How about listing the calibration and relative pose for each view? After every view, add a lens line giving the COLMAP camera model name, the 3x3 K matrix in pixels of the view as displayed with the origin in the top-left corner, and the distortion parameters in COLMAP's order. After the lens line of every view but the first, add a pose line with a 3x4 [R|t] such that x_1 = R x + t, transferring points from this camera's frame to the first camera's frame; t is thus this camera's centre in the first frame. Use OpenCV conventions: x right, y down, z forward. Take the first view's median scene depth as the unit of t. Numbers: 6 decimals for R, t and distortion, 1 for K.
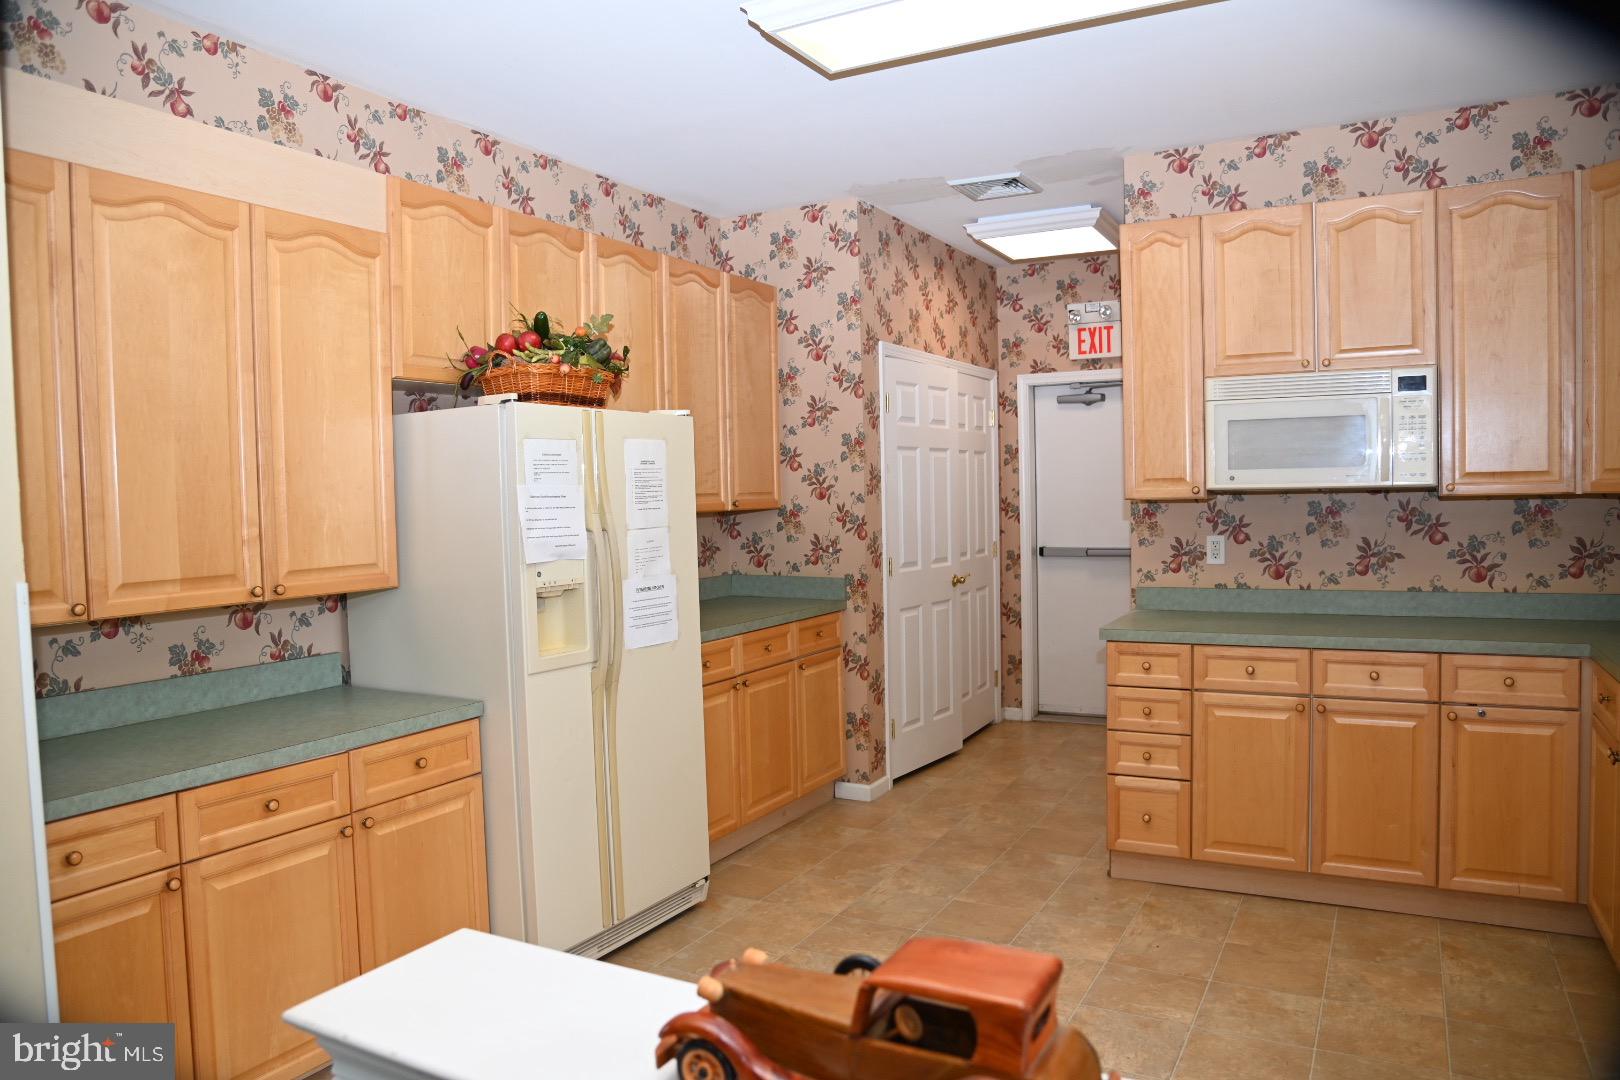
lens RADIAL K [[1127.2, 0, 802.8], [0, 1127.2, 547.8], [0, 0, 1]] dist [-0.093901, 0.048263]
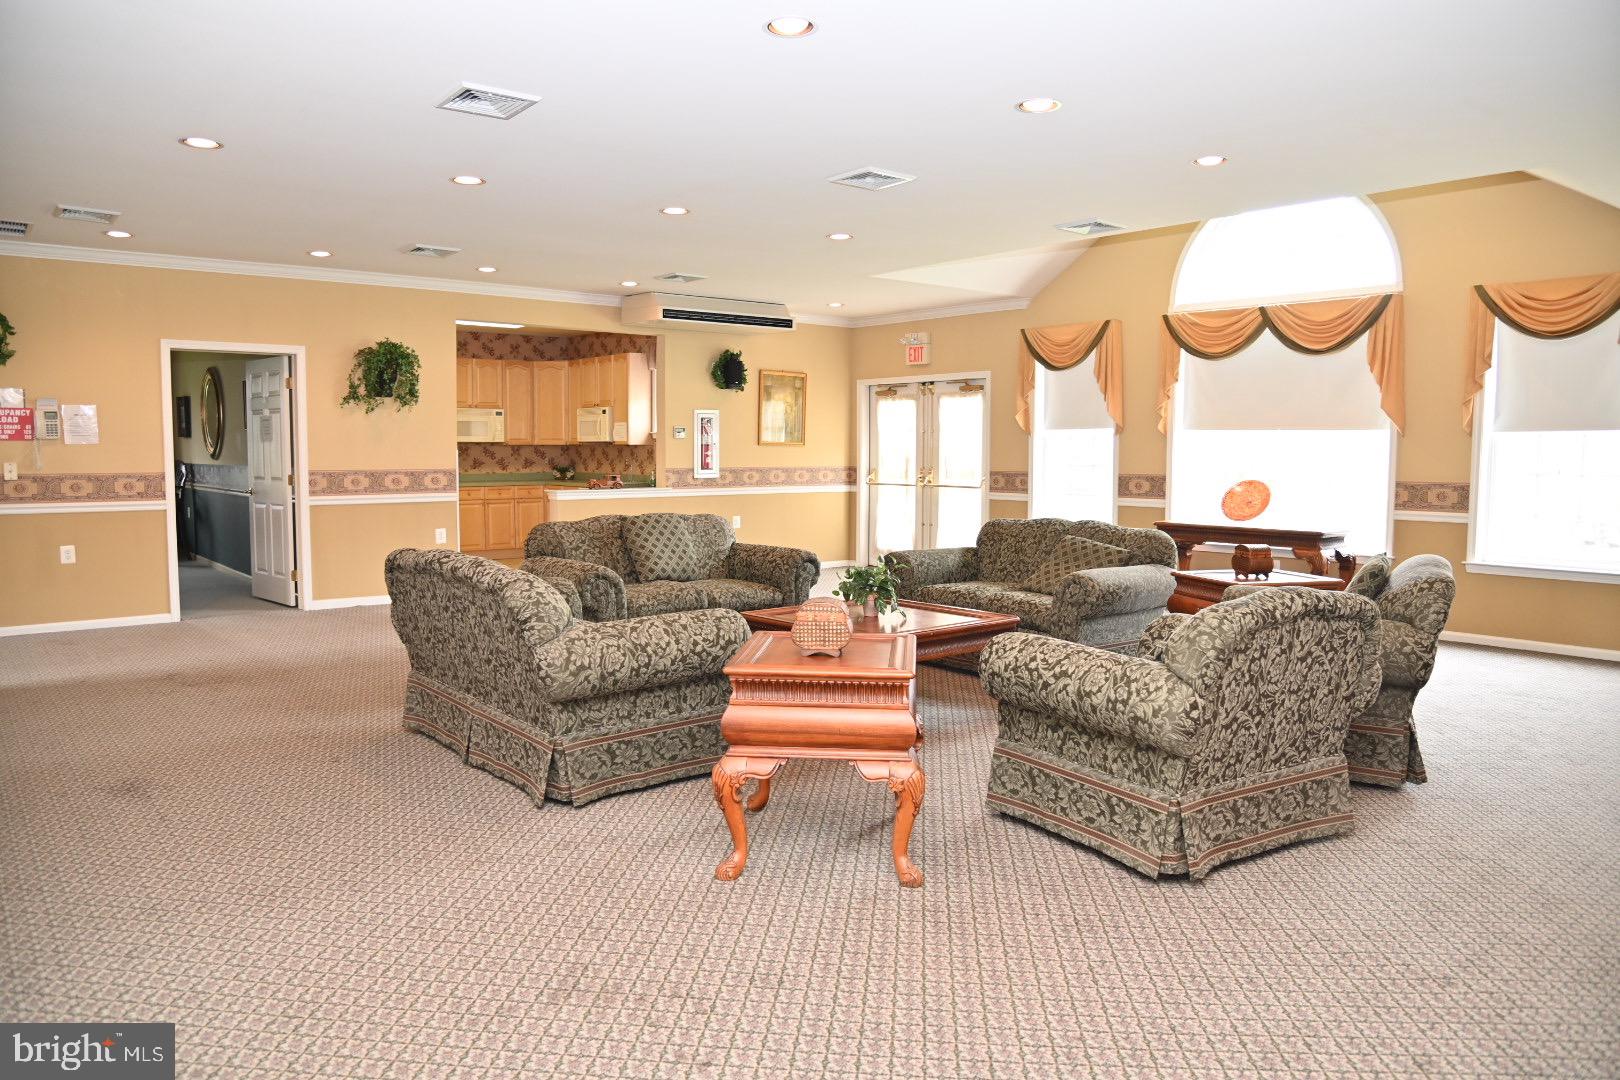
lens RADIAL K [[1127.2, 0, 807.4], [0, 1127.2, 546.7], [0, 0, 1]] dist [-0.093901, 0.048263]
pose [[0.382027, -0.052313, 0.922670, -2.220663], [0.035135, 0.998497, 0.042065, 0.151188], [-0.923483, 0.016348, 0.383290, -1.207029]]
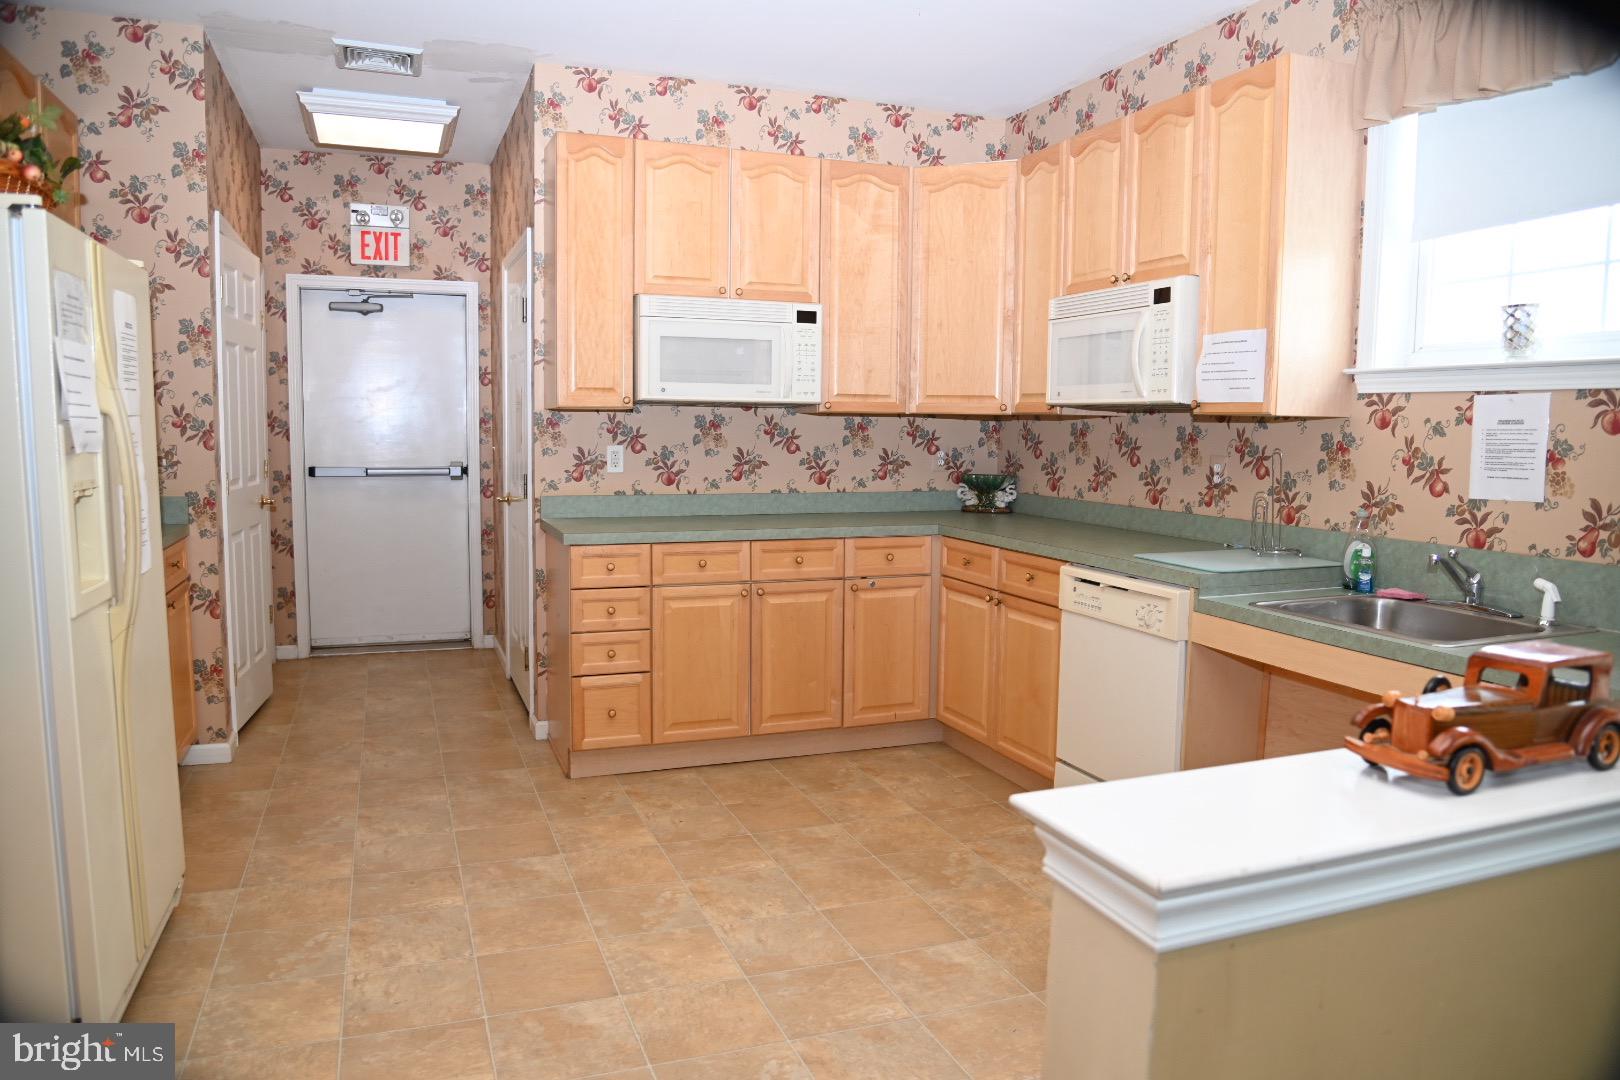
lens RADIAL K [[1127.2, 0, 814.6], [0, 1127.2, 544.4], [0, 0, 1]] dist [-0.093901, 0.048263]
pose [[0.645520, -0.047580, 0.762260, -0.345694], [0.010088, 0.998502, 0.053783, 0.029071], [-0.763677, -0.027029, 0.645033, 0.172722]]
